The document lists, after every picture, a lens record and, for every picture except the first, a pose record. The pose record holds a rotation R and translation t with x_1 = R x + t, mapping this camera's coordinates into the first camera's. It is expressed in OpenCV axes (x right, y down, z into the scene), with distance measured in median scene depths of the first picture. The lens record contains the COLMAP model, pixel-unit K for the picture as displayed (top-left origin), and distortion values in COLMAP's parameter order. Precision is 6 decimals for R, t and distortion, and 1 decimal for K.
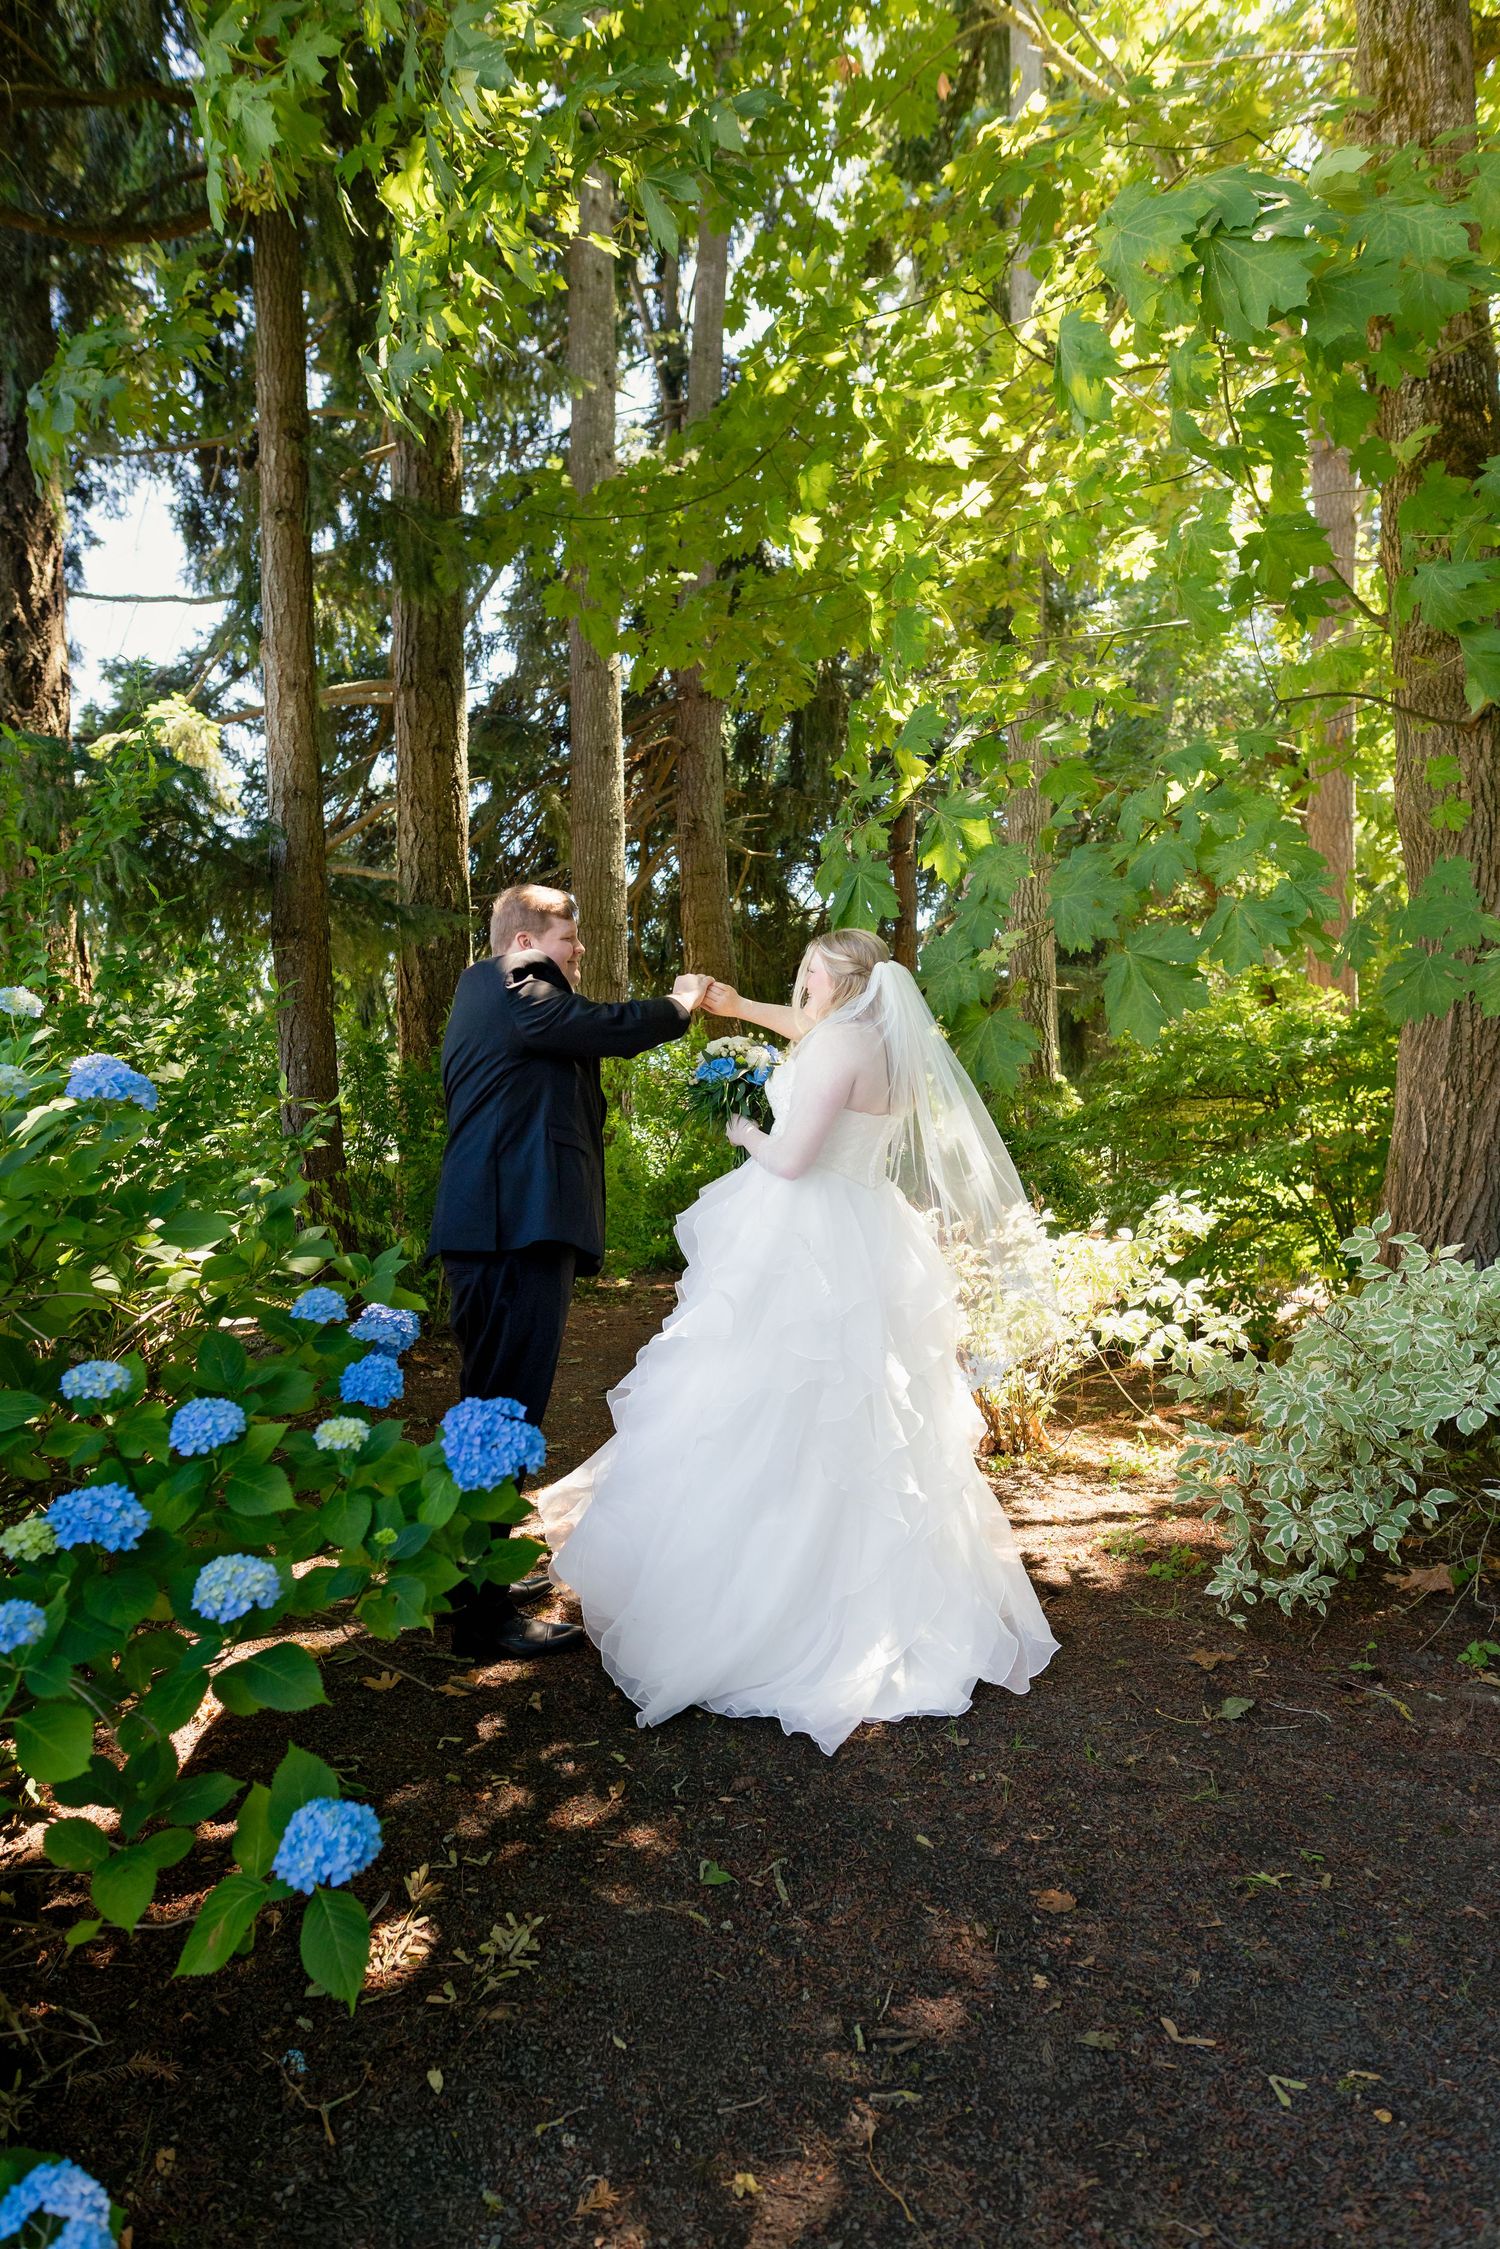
lens RADIAL K [[1356.8, 0, 740.5], [0, 1356.8, 1105.1], [0, 0, 1]] dist [-0.001280, 0.001082]
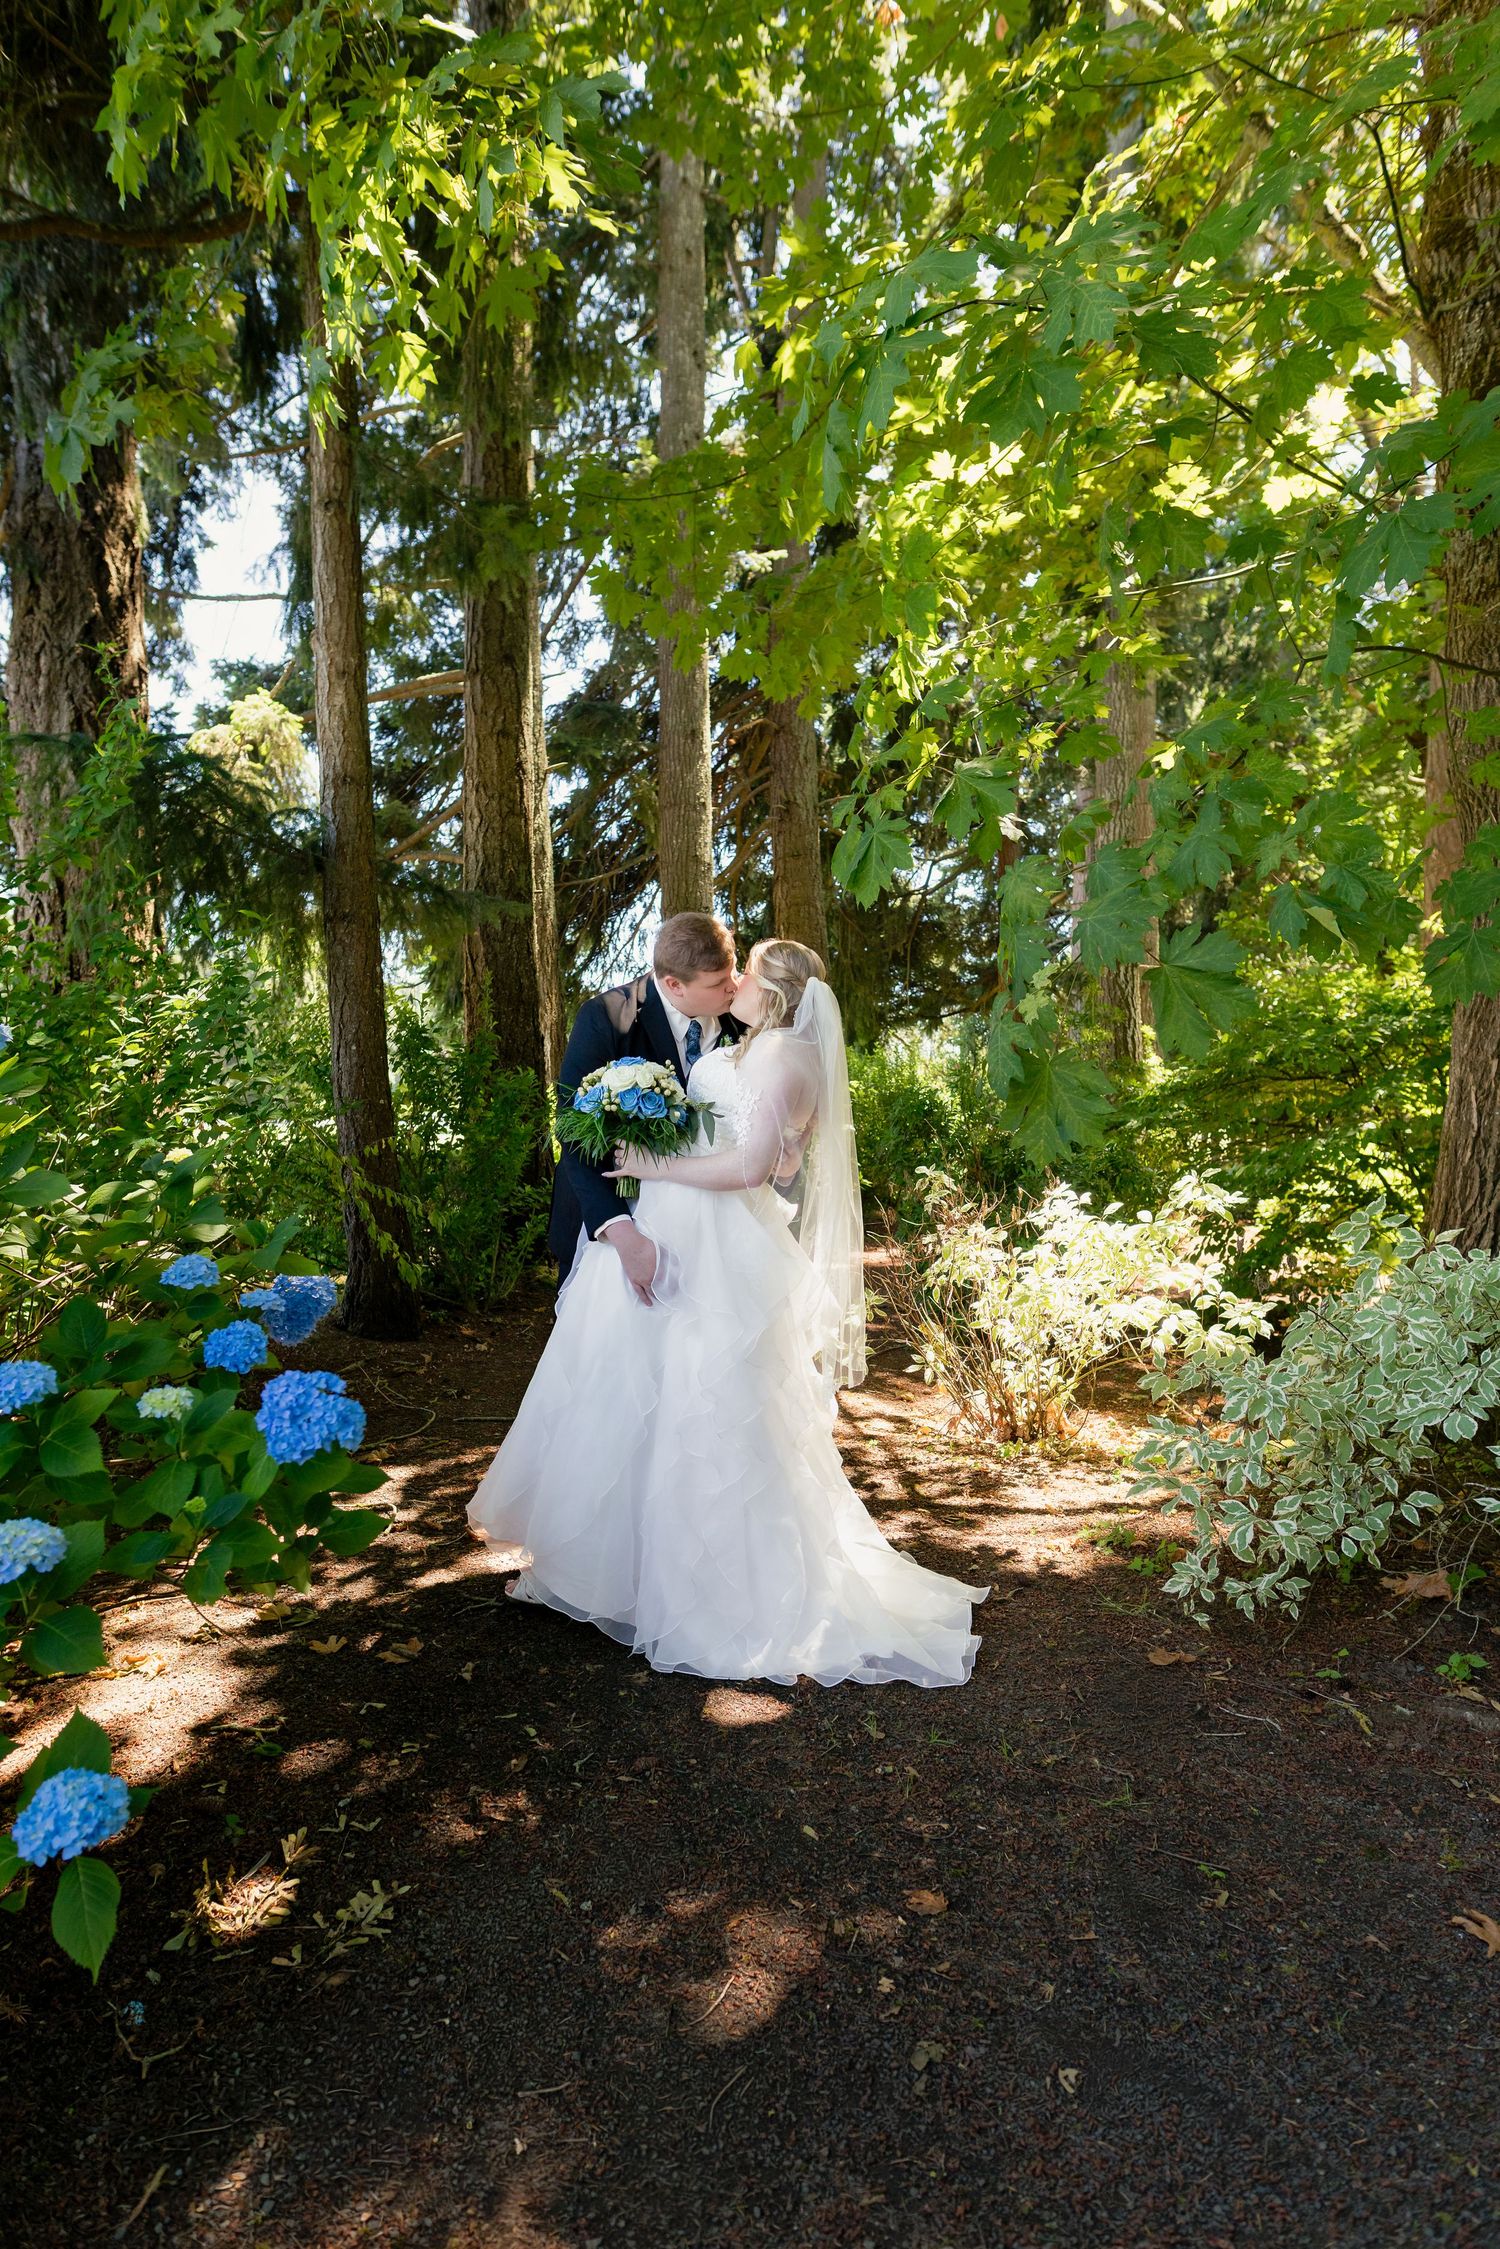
lens RADIAL K [[1335.2, 0, 750.0], [0, 1335.2, 1123.2], [0, 0, 1]] dist [-0.000621, -0.000353]
pose [[0.994888, 0.004012, -0.100903, 0.118005], [-0.001388, 0.999659, 0.026063, 0.003926], [0.100973, -0.025790, 0.994555, 0.032215]]
